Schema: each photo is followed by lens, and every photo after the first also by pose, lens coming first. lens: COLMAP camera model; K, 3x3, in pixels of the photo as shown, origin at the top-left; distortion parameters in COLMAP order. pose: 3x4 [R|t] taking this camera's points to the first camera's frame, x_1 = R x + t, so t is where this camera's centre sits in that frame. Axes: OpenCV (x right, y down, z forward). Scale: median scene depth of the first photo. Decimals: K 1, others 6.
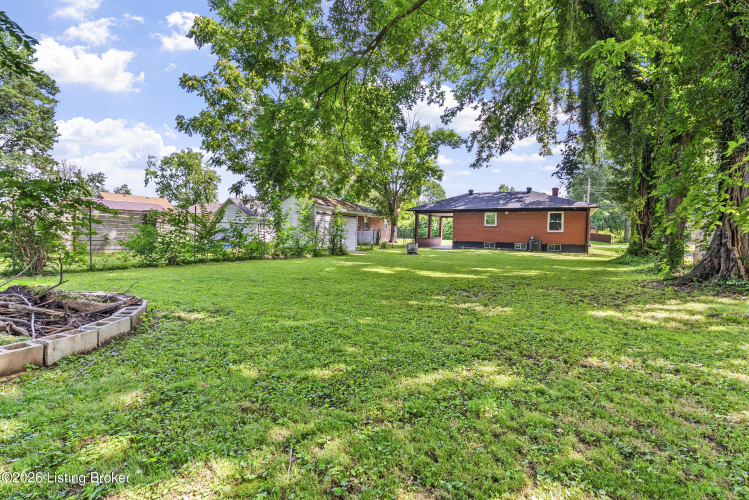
lens RADIAL K [[336.9, 0, 371.7], [0, 336.9, 244.7], [0, 0, 1]] dist [-0.003979, 0.000464]
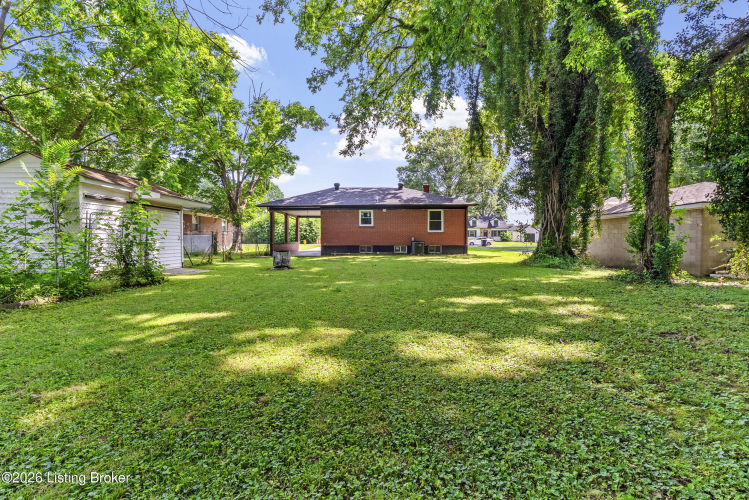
lens RADIAL K [[336.9, 0, 371.7], [0, 336.9, 244.7], [0, 0, 1]] dist [-0.003979, 0.000464]
pose [[0.888703, -0.031355, 0.457410, -0.015567], [0.036339, 0.999337, -0.002101, -0.007821], [-0.457041, 0.018489, 0.889254, 0.258695]]
